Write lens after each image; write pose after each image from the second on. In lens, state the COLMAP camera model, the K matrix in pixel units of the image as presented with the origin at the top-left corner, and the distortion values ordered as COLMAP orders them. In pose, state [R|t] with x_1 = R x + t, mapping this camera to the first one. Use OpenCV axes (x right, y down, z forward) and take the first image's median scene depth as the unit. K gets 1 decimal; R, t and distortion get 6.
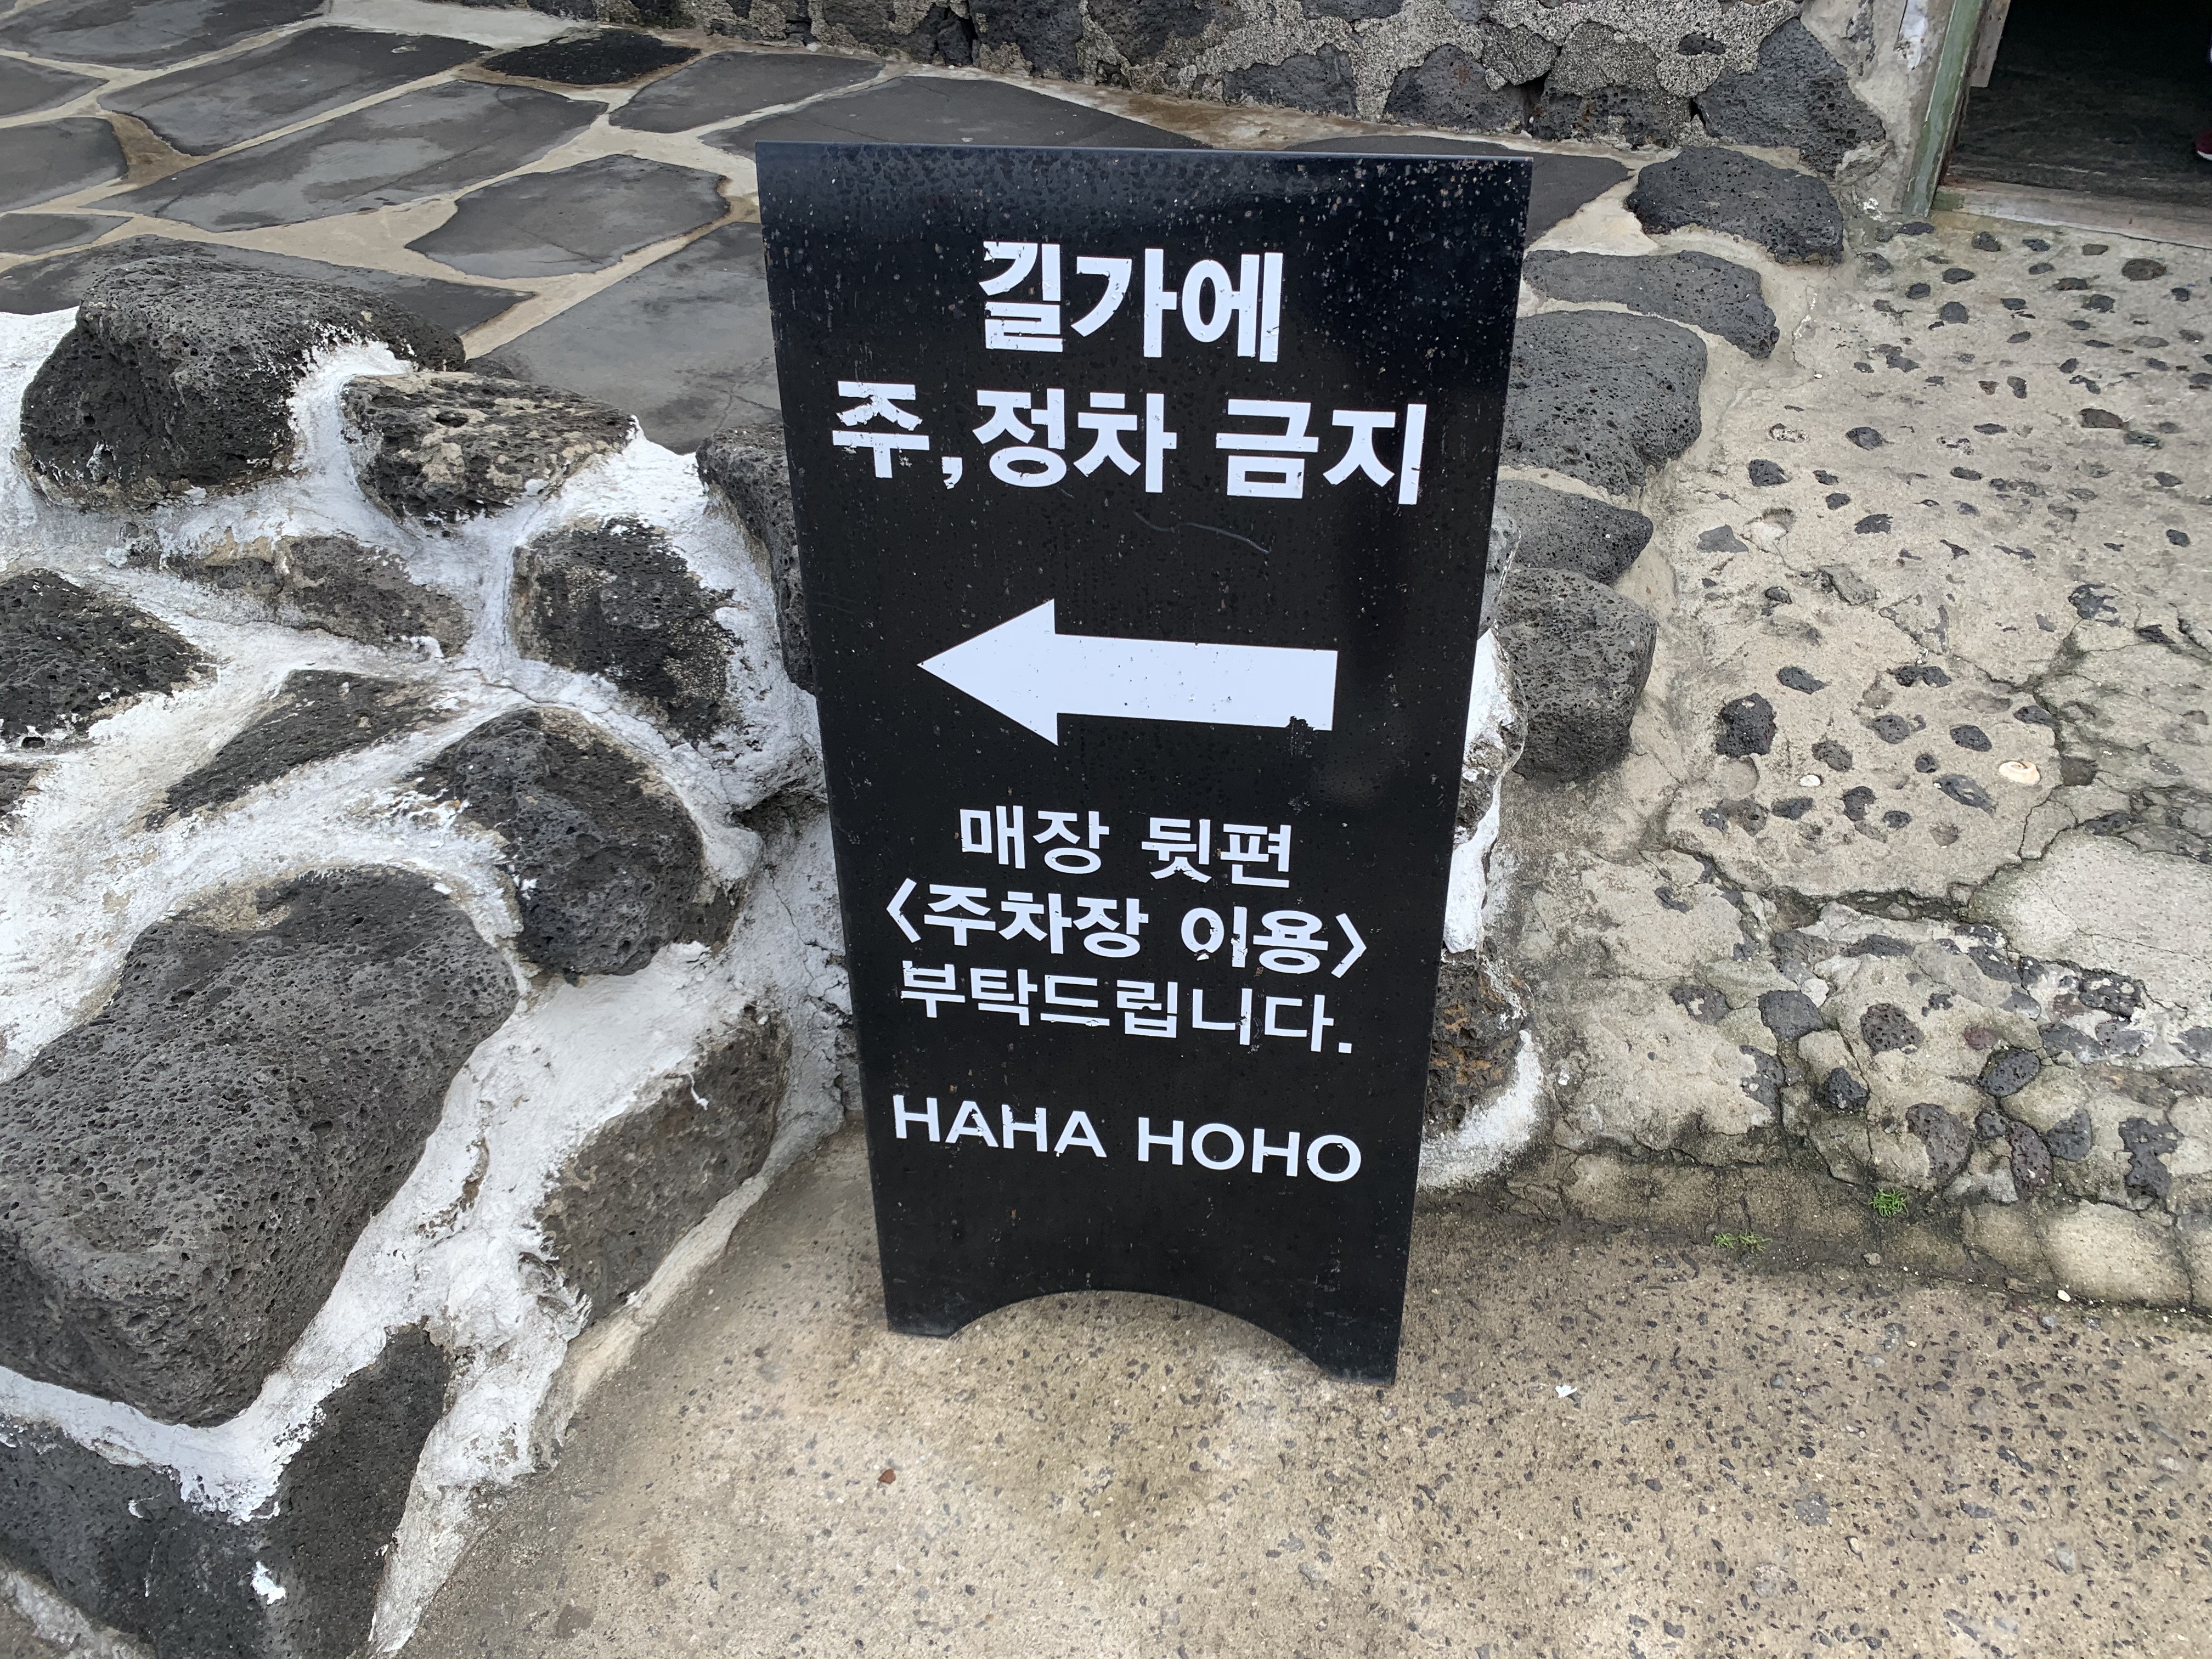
lens RADIAL K [[1678.7, 0, 1118.0], [0, 1678.7, 819.2], [0, 0, 1]] dist [0.020979, -0.027517]
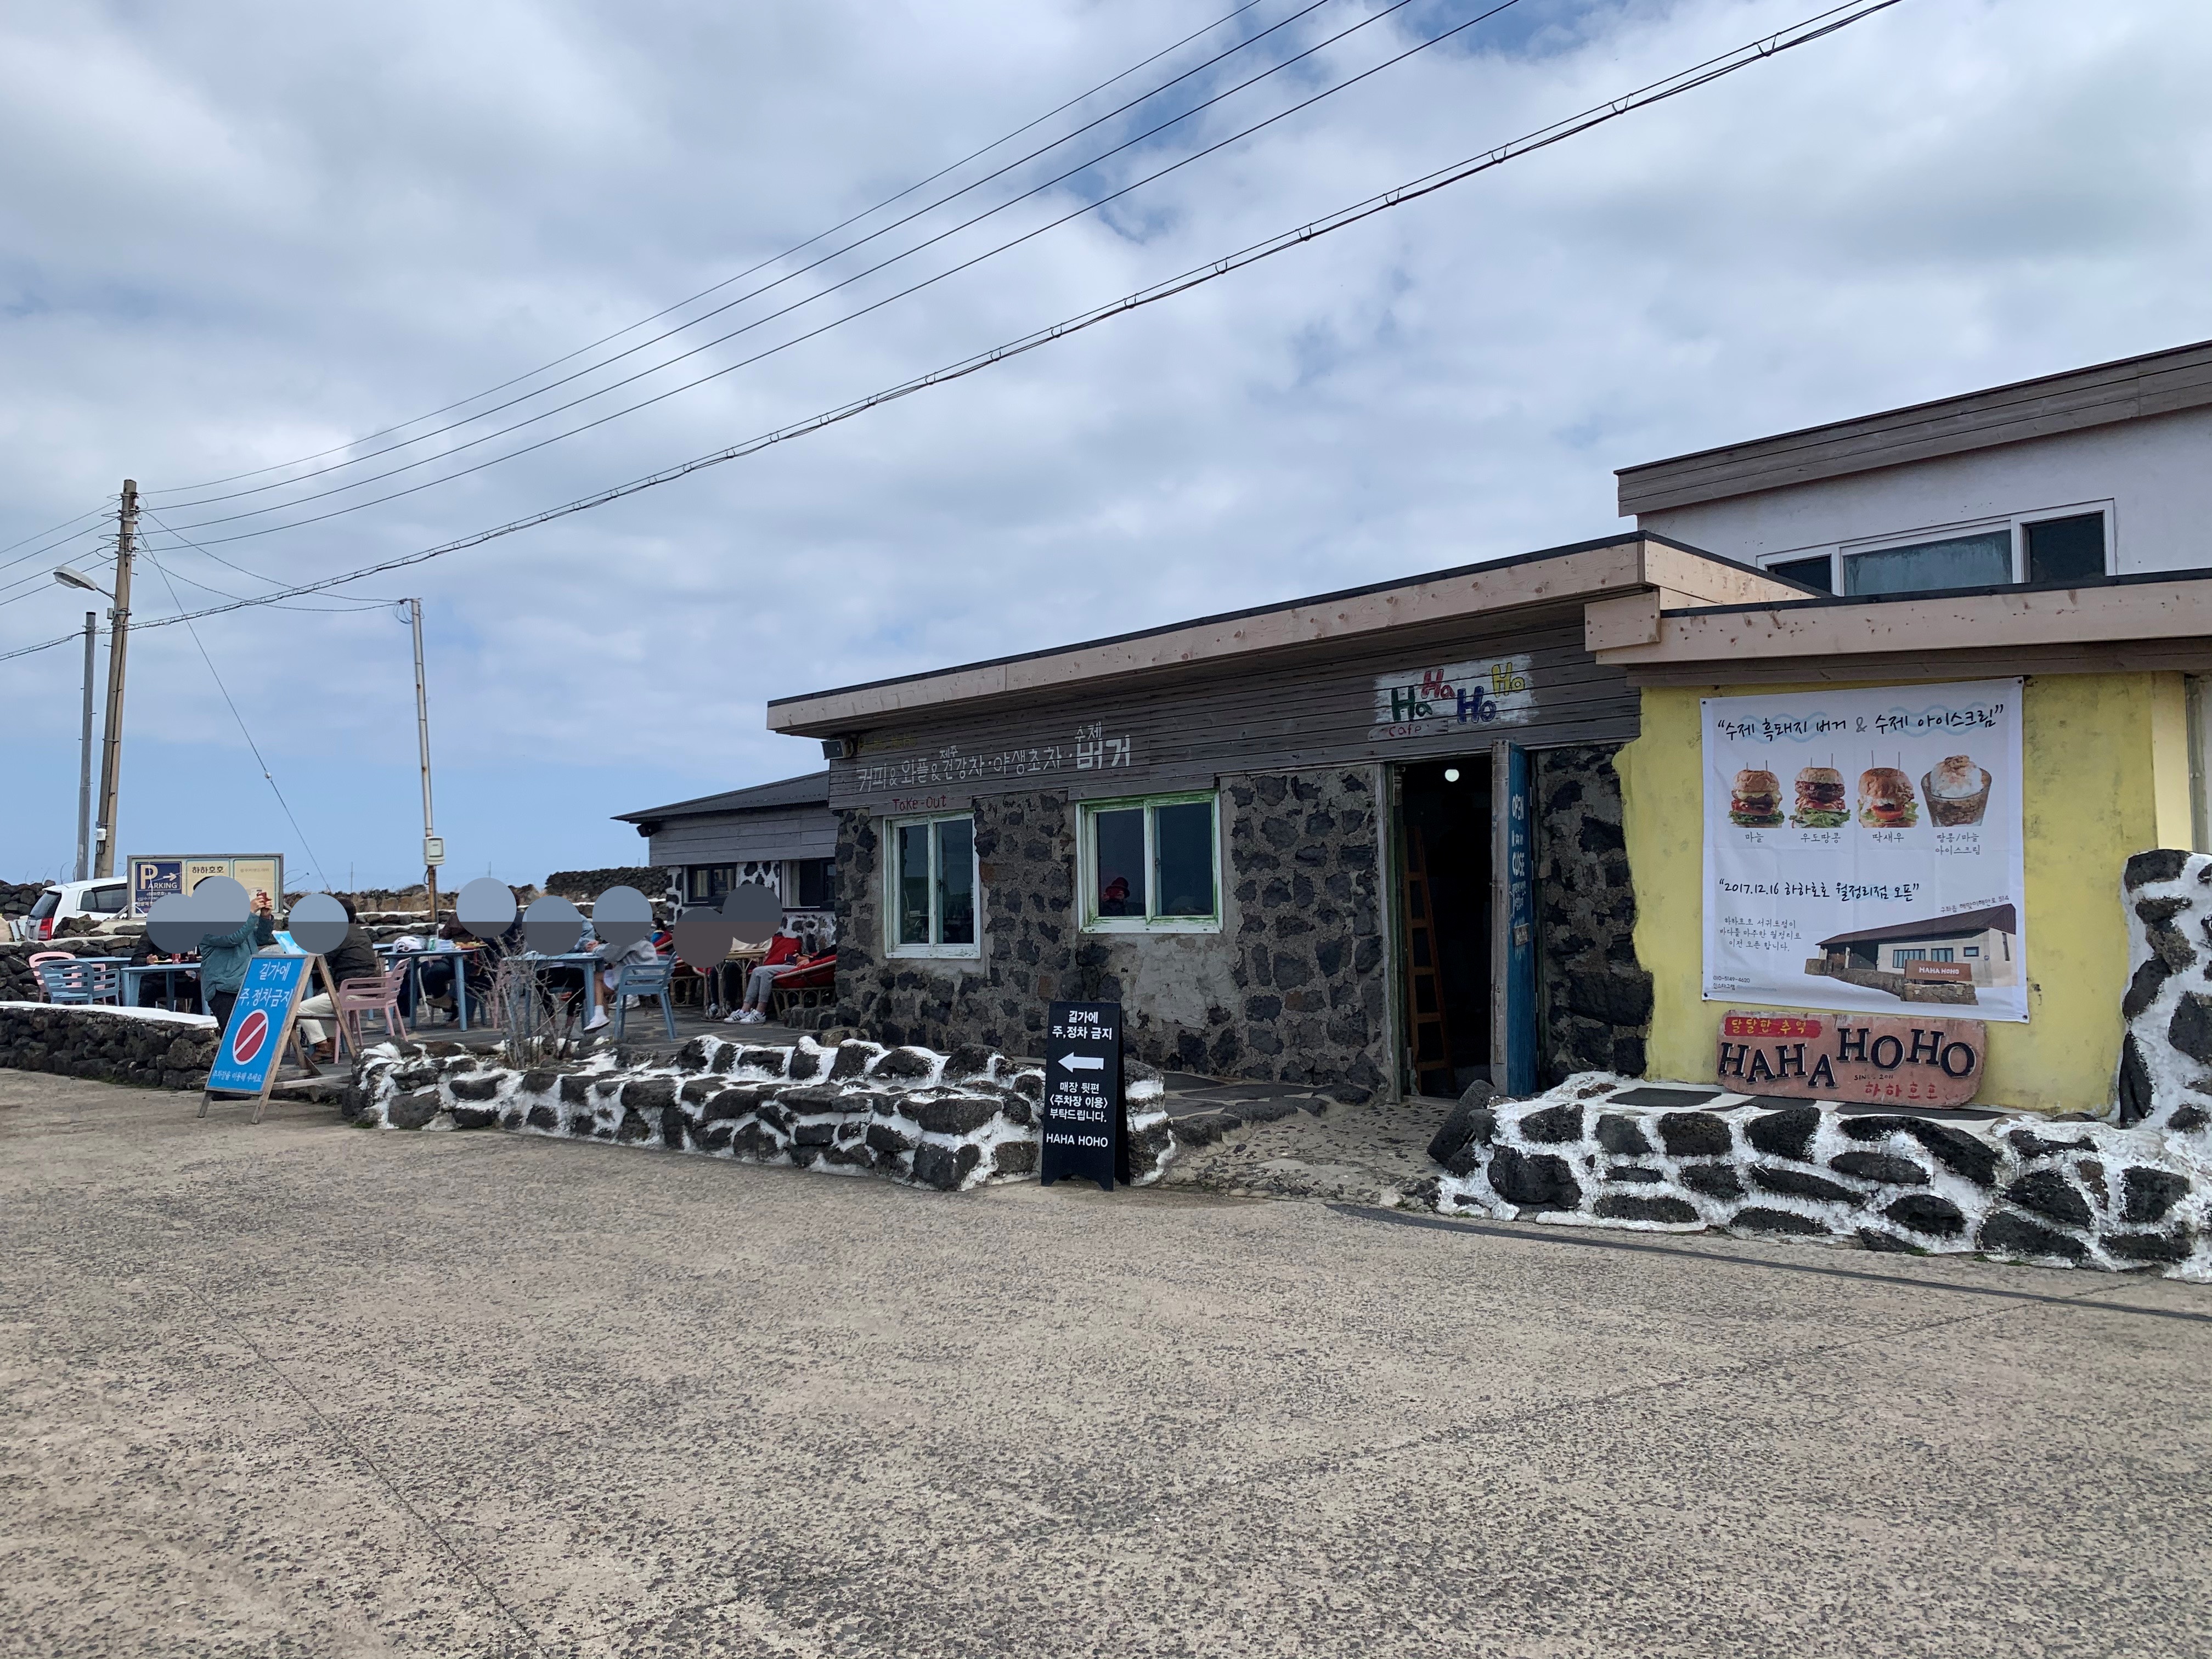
lens RADIAL K [[1678.7, 0, 1109.3], [0, 1678.7, 831.2], [0, 0, 1]] dist [0.020979, -0.027517]
pose [[0.942236, 0.001678, -0.334946, 2.524064], [-0.217374, 0.763866, -0.607666, 3.508163], [0.254834, 0.645373, 0.720107, -4.900022]]
